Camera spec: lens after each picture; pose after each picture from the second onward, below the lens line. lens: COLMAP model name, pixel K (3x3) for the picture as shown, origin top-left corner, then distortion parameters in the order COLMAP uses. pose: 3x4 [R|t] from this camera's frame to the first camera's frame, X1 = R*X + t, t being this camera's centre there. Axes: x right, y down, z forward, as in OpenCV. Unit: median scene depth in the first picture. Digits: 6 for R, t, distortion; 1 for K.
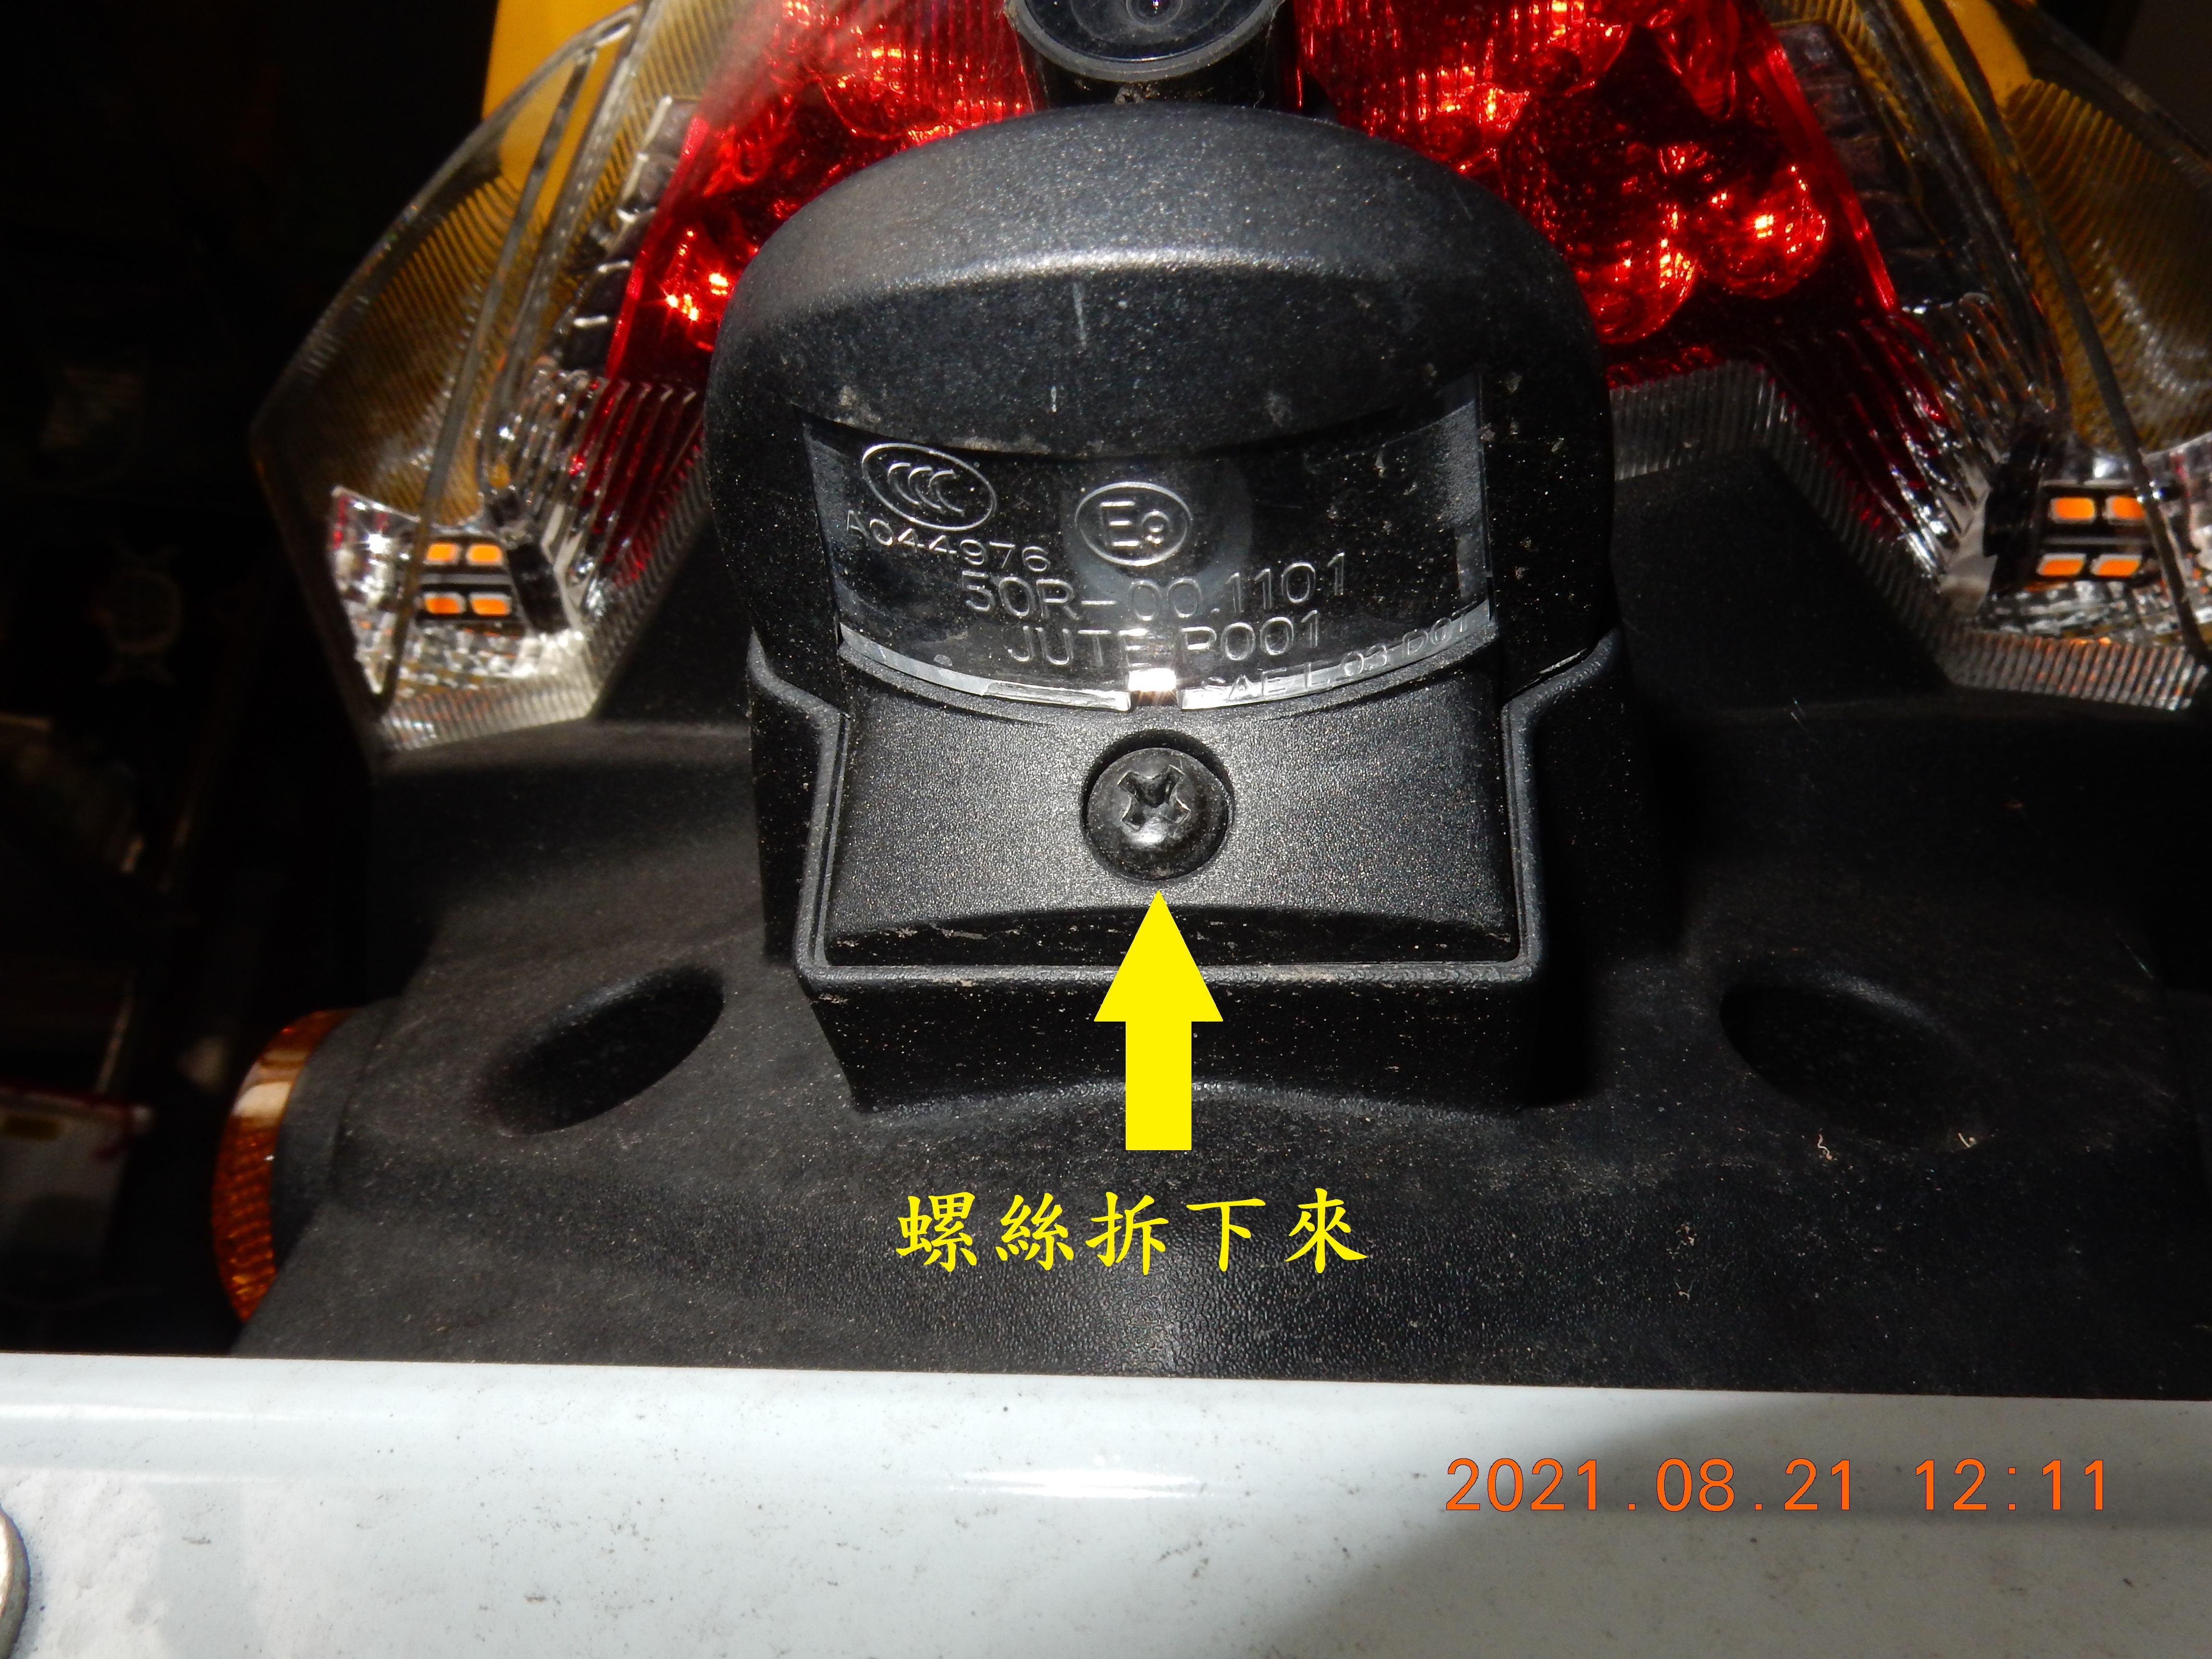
lens RADIAL K [[1690.8, 0, 1107.3], [0, 1690.8, 840.0], [0, 0, 1]] dist [0.009085, -0.005359]
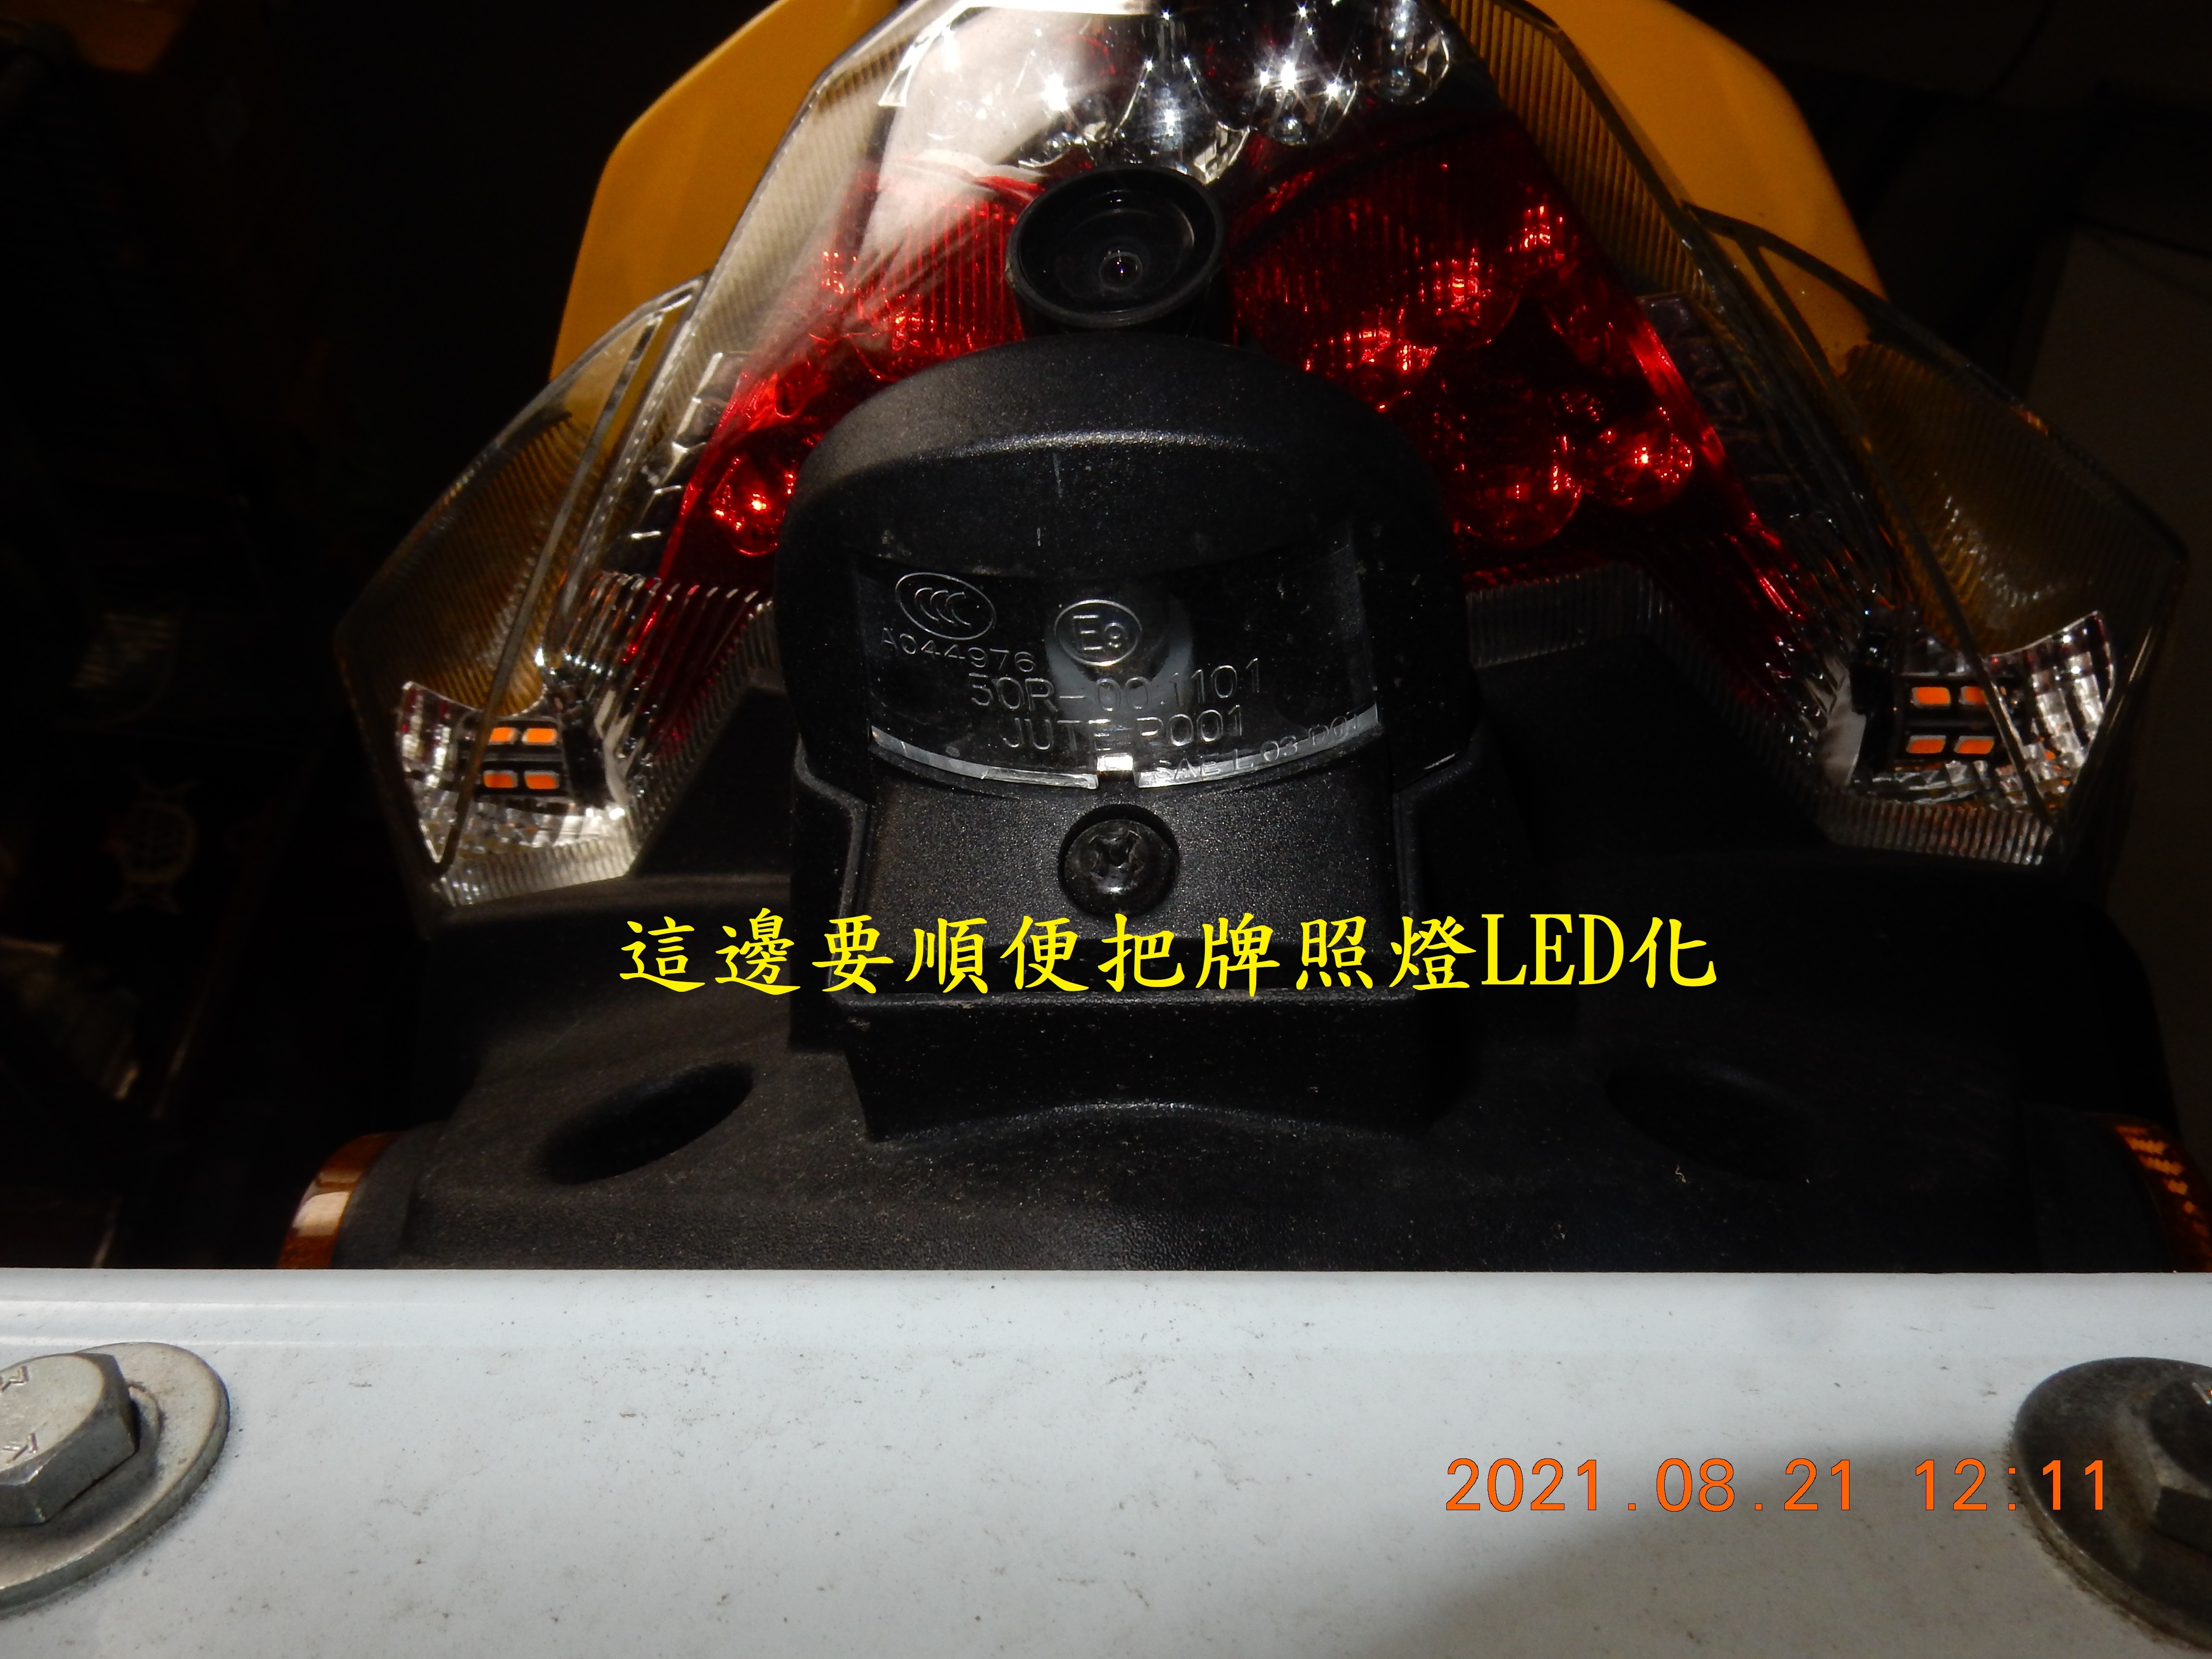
lens RADIAL K [[1690.8, 0, 1105.5], [0, 1690.8, 820.1], [0, 0, 1]] dist [0.009085, -0.005359]
pose [[0.999989, 0.004565, 0.001300, 0.012784], [-0.004310, 0.988058, -0.154019, 0.103016], [-0.001988, 0.154012, 0.988067, -0.185203]]
